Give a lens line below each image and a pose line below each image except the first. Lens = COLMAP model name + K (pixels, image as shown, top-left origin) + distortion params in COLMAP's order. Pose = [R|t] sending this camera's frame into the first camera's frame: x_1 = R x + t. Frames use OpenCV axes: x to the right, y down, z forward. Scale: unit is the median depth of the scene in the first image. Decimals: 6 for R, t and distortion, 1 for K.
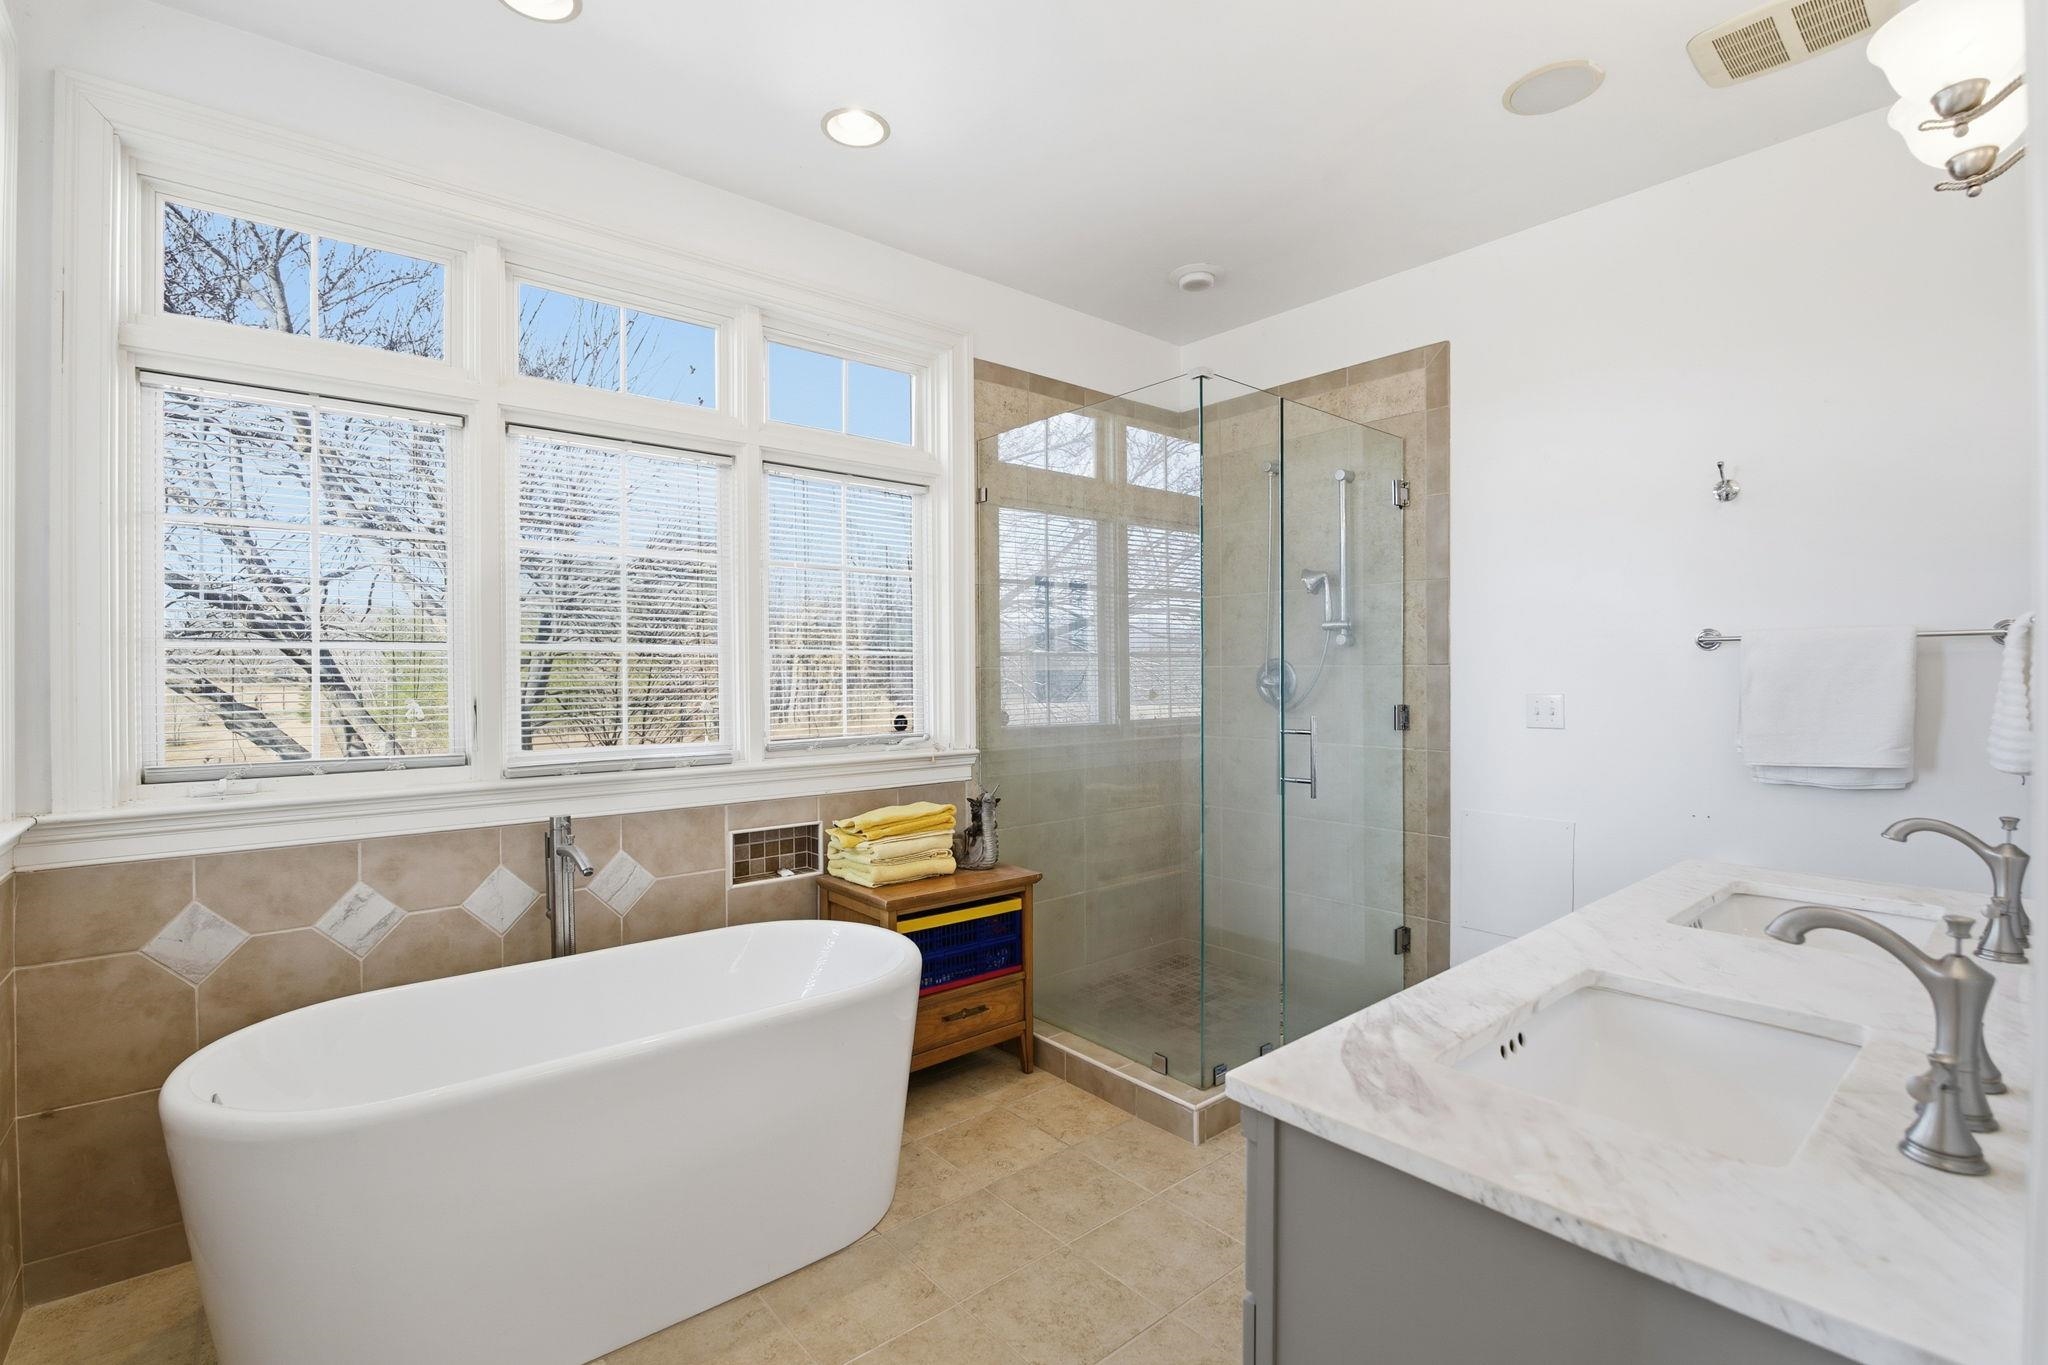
lens RADIAL K [[935.7, 0, 1024.0], [0, 935.7, 682.5], [0, 0, 1]] dist [-0.000432, 0.000045]
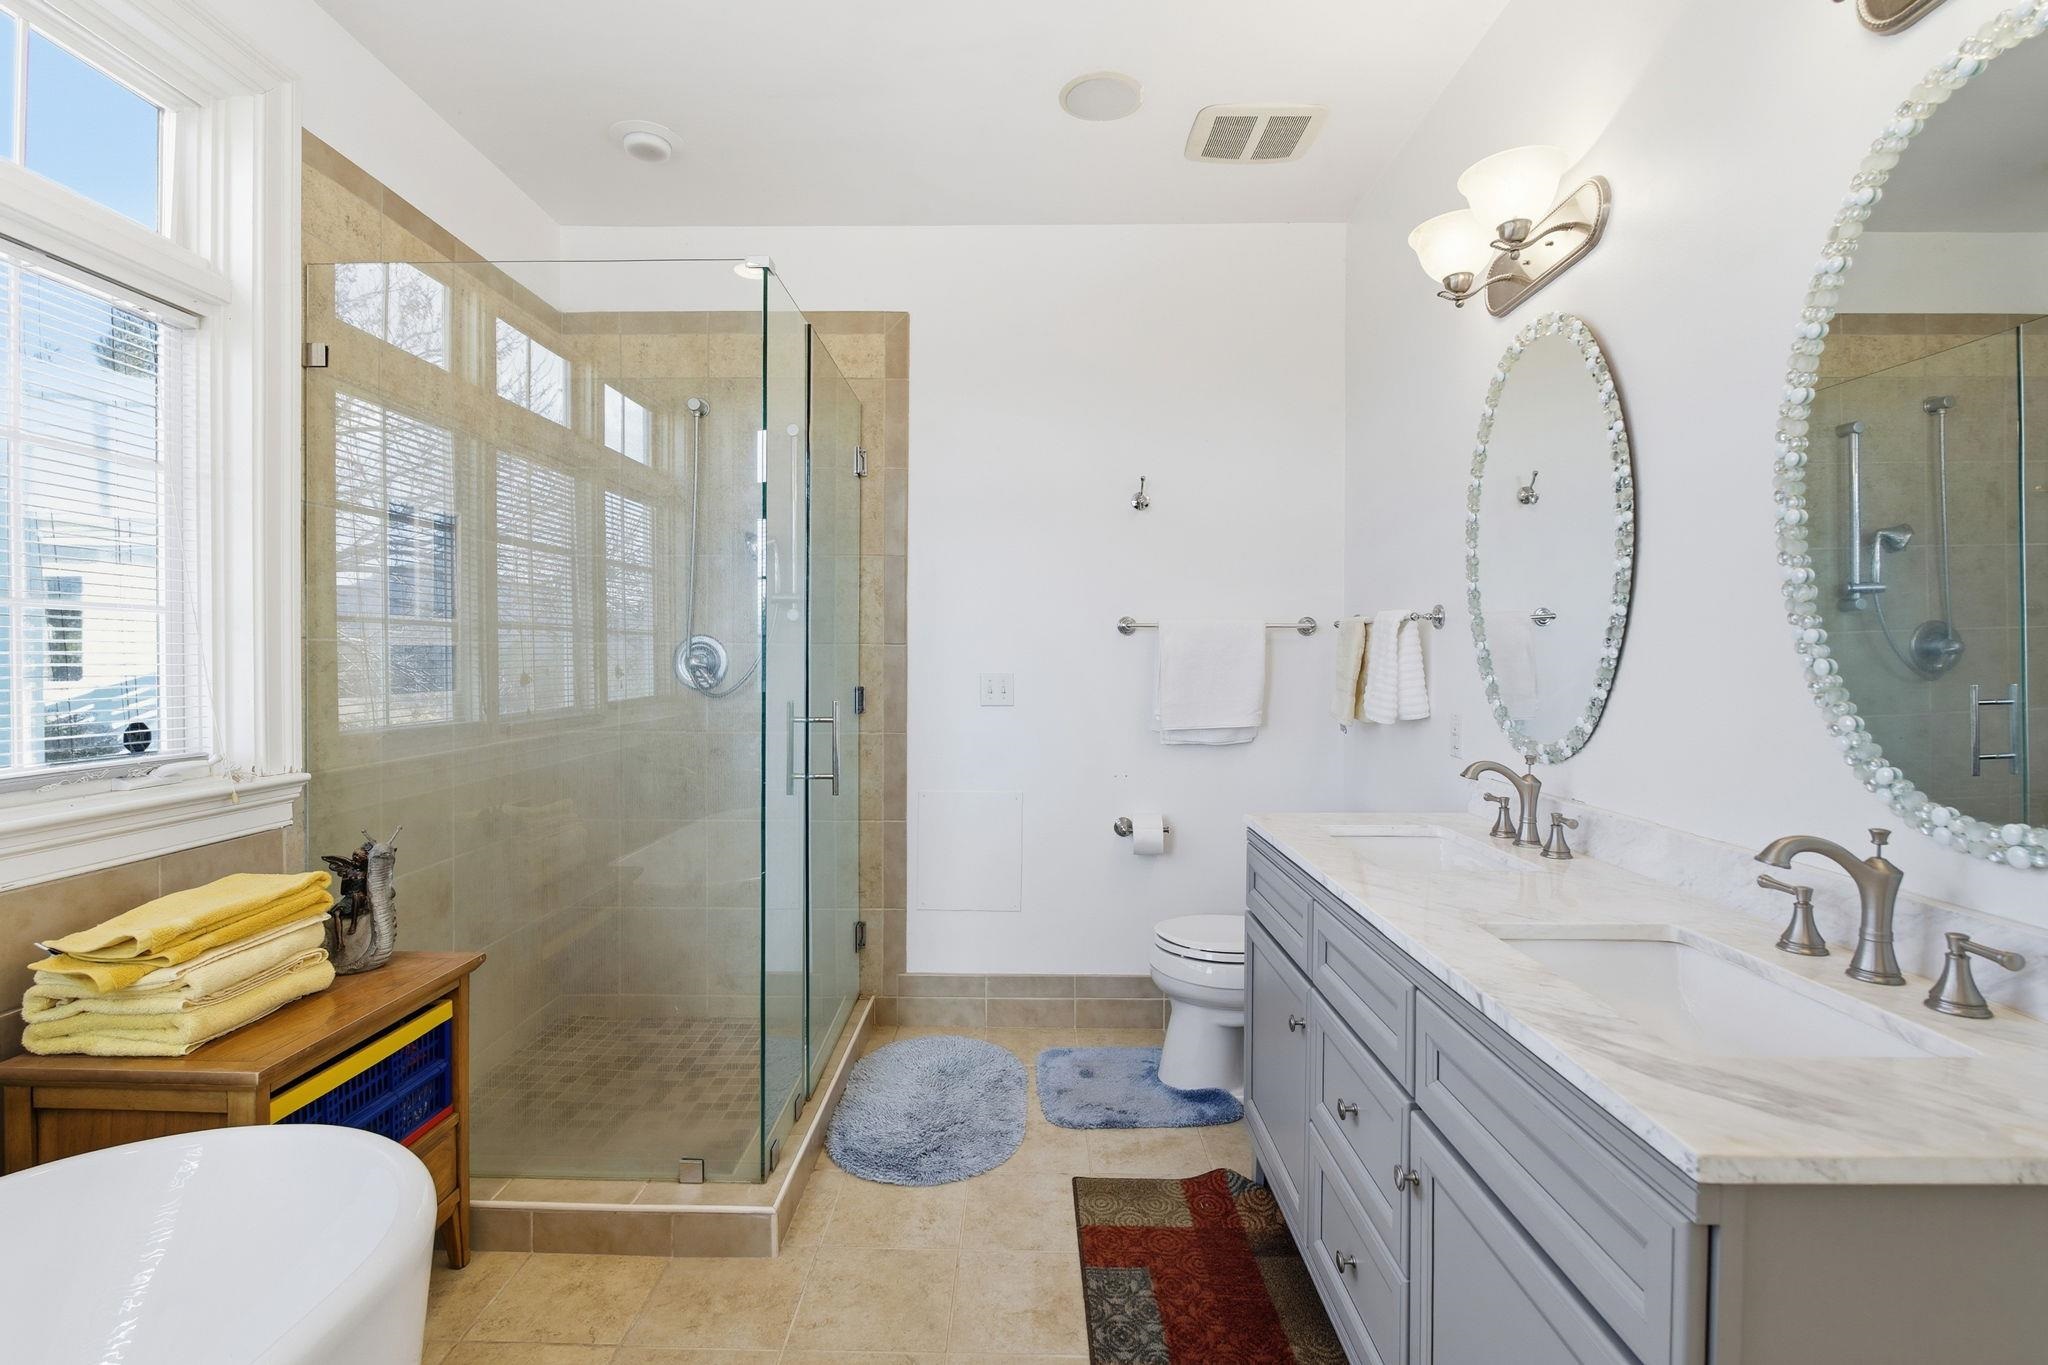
lens RADIAL K [[951.2, 0, 1018.1], [0, 951.2, 666.7], [0, 0, 1]] dist [-0.004168, -0.001175]
pose [[0.660862, -0.003290, 0.750500, -0.228188], [0.002837, 0.999994, 0.001886, 0.002675], [-0.750502, 0.000882, 0.660868, 0.274335]]
